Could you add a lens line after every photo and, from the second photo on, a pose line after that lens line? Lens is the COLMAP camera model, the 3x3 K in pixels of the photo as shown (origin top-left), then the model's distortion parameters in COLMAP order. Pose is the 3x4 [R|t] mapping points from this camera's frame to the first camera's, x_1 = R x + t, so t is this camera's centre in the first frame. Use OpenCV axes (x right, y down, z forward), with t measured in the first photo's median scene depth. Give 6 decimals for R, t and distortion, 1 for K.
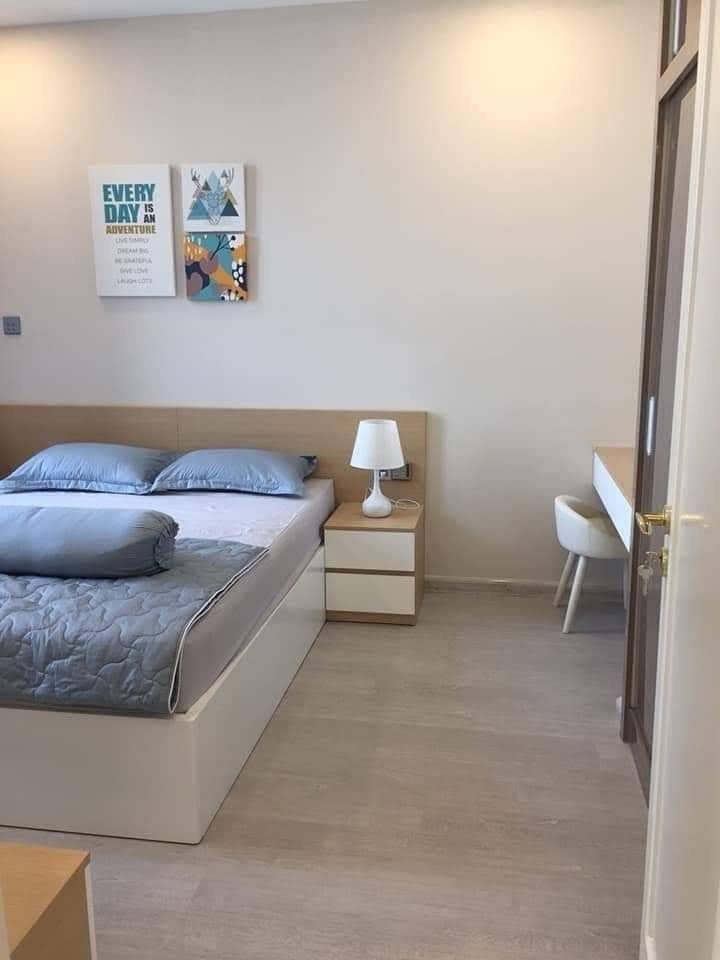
lens RADIAL K [[843.8, 0, 365.1], [0, 843.8, 479.3], [0, 0, 1]] dist [0.075347, -0.120140]
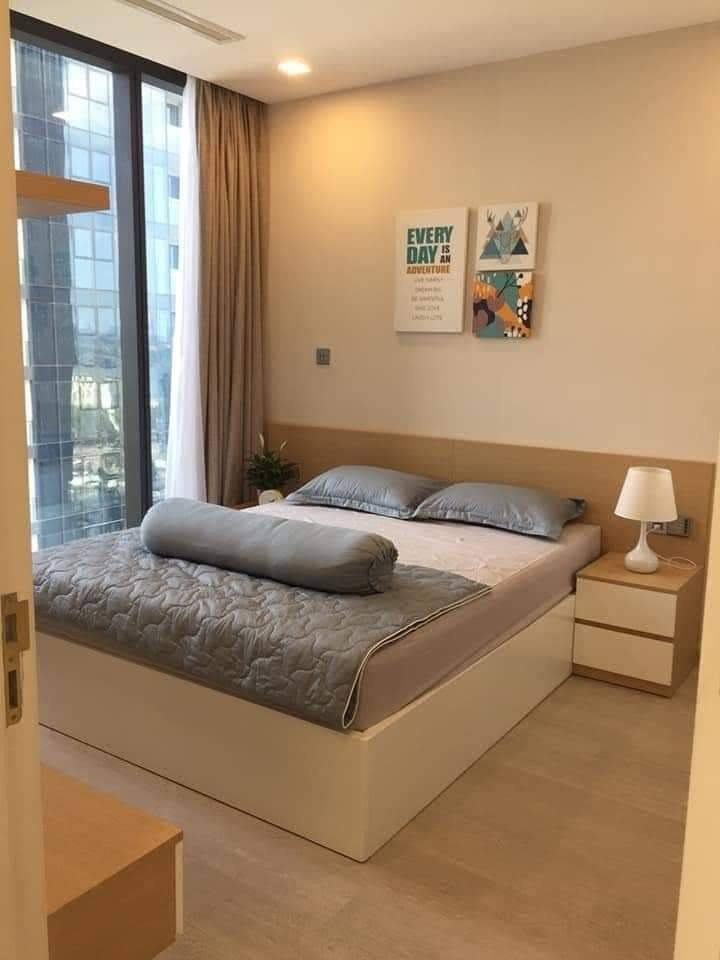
lens RADIAL K [[843.8, 0, 365.1], [0, 843.8, 479.3], [0, 0, 1]] dist [0.075347, -0.120140]
pose [[0.902672, 0.091220, -0.420551, 0.127079], [-0.107532, 0.994086, -0.015184, -0.010211], [0.416679, 0.058929, 0.907142, 0.027572]]
